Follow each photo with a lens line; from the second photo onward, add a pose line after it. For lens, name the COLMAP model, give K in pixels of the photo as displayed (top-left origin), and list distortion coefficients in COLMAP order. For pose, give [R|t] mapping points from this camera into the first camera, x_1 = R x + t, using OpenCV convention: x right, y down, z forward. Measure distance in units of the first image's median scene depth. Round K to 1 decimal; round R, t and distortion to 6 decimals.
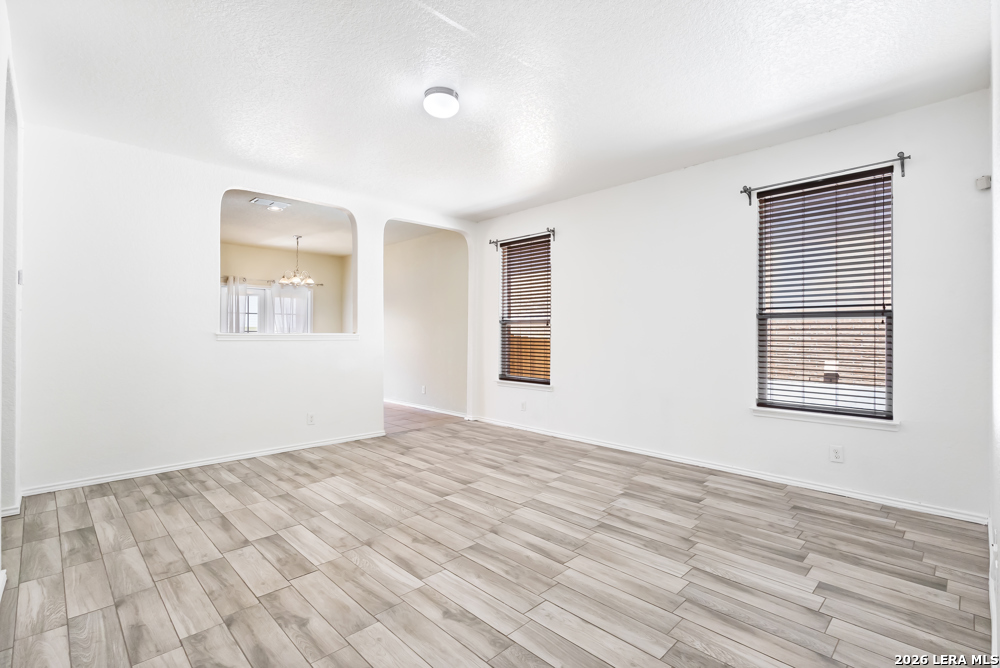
lens RADIAL K [[463.1, 0, 505.8], [0, 463.1, 335.4], [0, 0, 1]] dist [-0.004597, 0.003566]
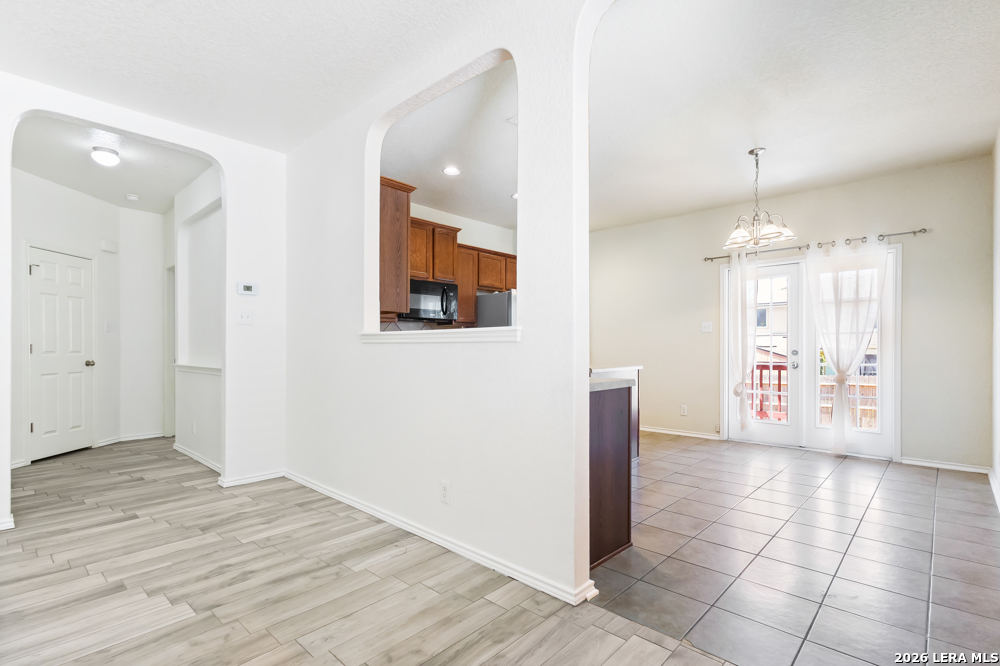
lens RADIAL K [[463.1, 0, 492.3], [0, 463.1, 343.7], [0, 0, 1]] dist [-0.004597, 0.003566]
pose [[0.028124, -0.008556, -0.999568, 0.164583], [-0.002012, 0.999961, -0.008616, 0.025542], [0.999602, 0.002253, 0.028106, 1.626265]]
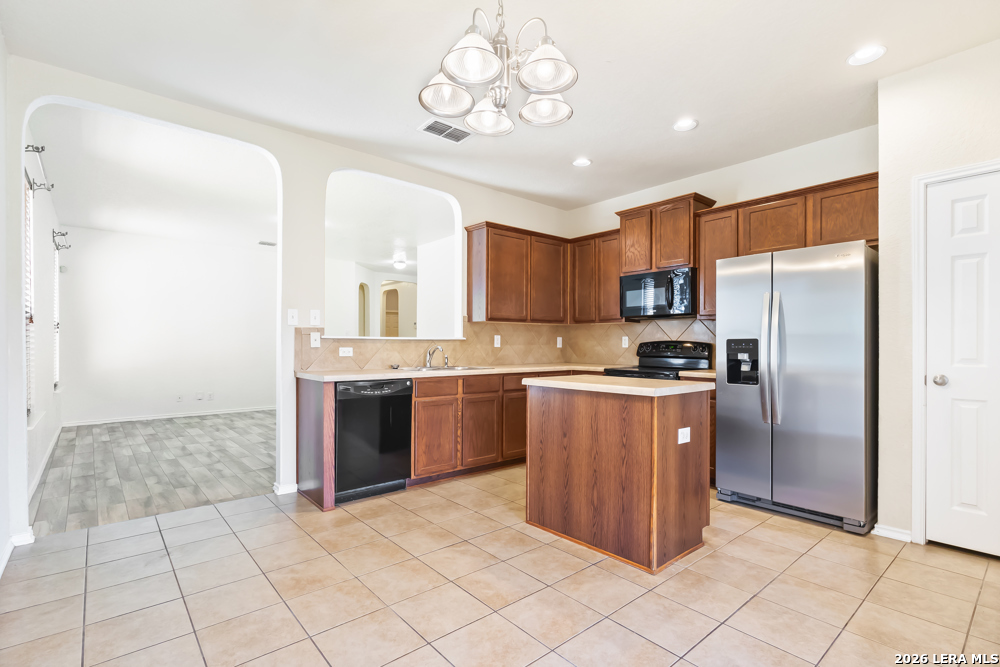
lens RADIAL K [[463.1, 0, 506.3], [0, 463.1, 341.7], [0, 0, 1]] dist [-0.004597, 0.003566]
pose [[-0.998914, -0.002100, 0.046550, -1.063125], [-0.002220, 0.999994, -0.002531, 0.007050], [-0.046545, -0.002632, -0.998913, 2.852228]]
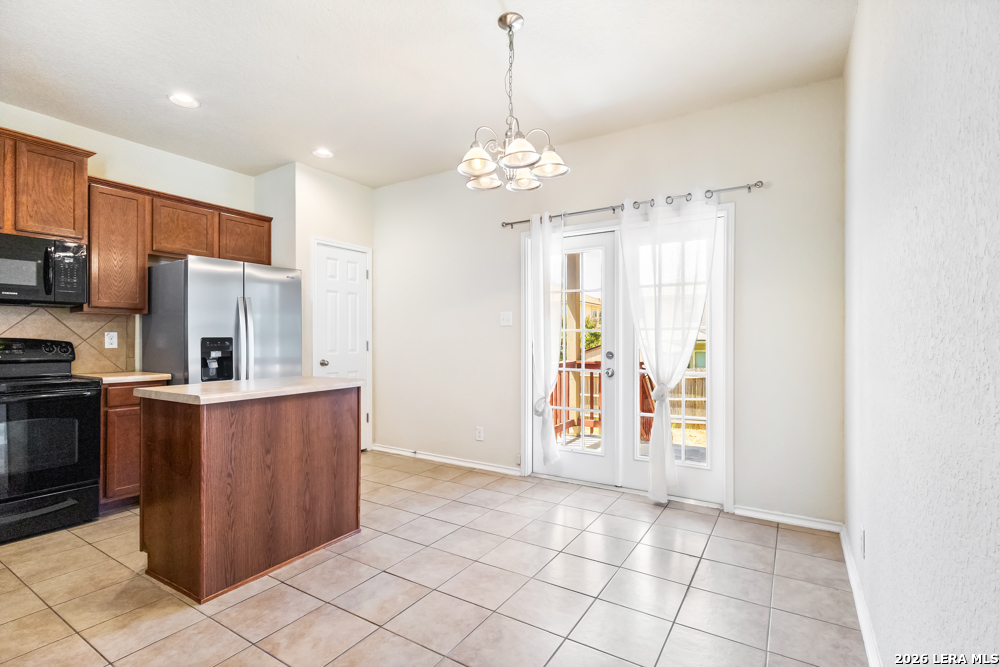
lens RADIAL K [[463.1, 0, 484.0], [0, 463.1, 330.6], [0, 0, 1]] dist [-0.004597, 0.003566]
pose [[0.214808, -0.015573, -0.976532, -0.354302], [-0.001830, 0.999865, -0.016347, -0.001949], [0.976655, 0.005298, 0.214750, 2.174944]]
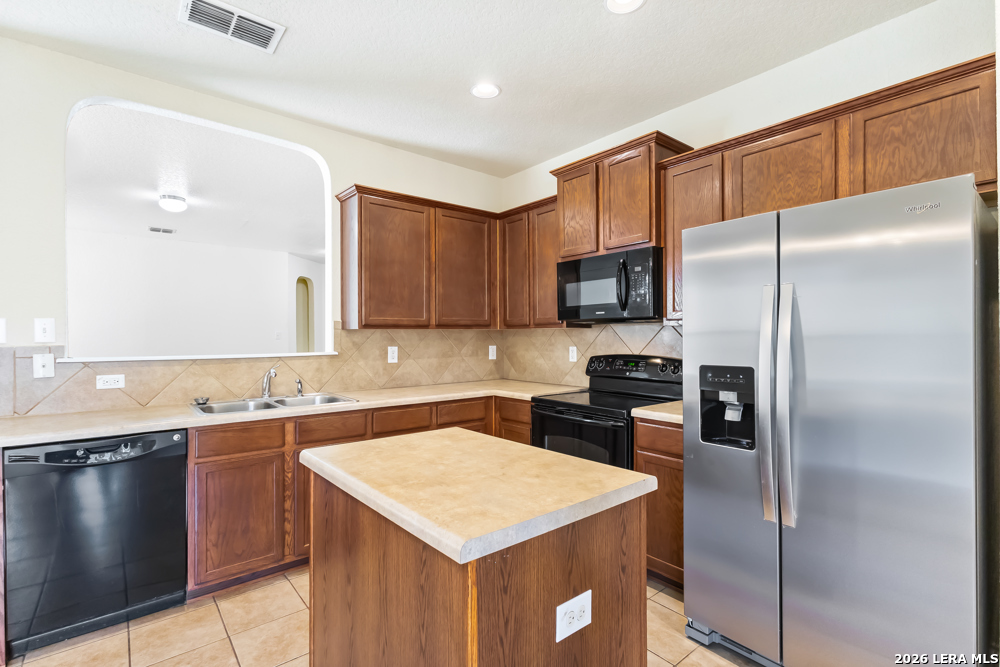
lens RADIAL K [[463.1, 0, 499.8], [0, 463.1, 335.8], [0, 0, 1]] dist [-0.004597, 0.003566]
pose [[-0.997741, 0.004430, 0.067035, -1.294668], [0.004295, 0.999988, -0.002163, -0.041073], [-0.067044, -0.001870, -0.997748, 2.400282]]
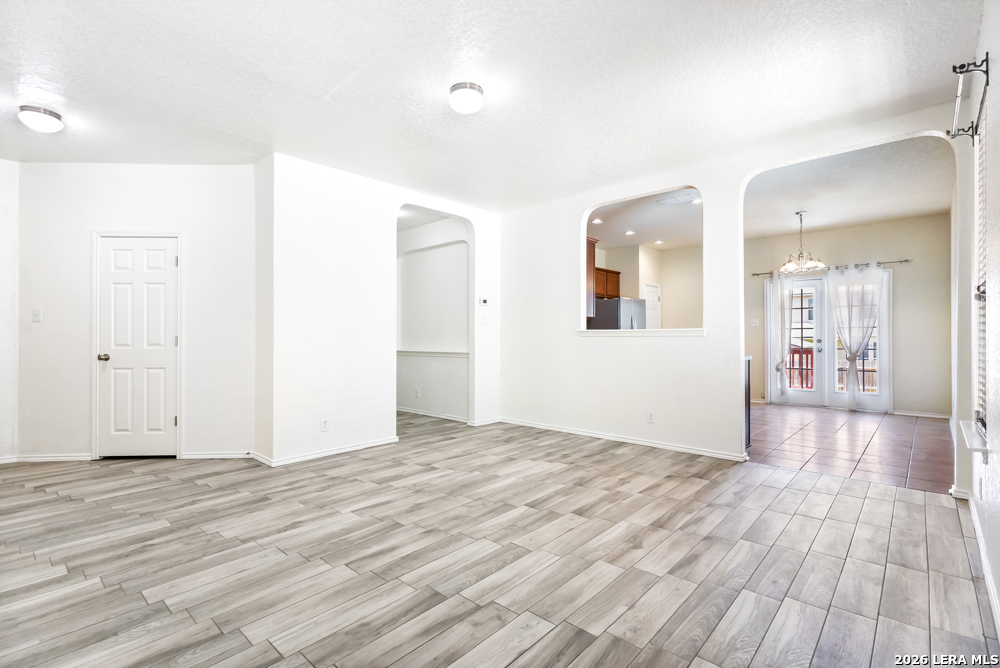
lens RADIAL K [[463.1, 0, 489.7], [0, 463.1, 331.9], [0, 0, 1]] dist [-0.004597, 0.003566]
pose [[0.040470, -0.011679, -0.999112, 0.843802], [0.001471, 0.999931, -0.011629, 0.019258], [0.999180, -0.000999, 0.040484, 0.971313]]
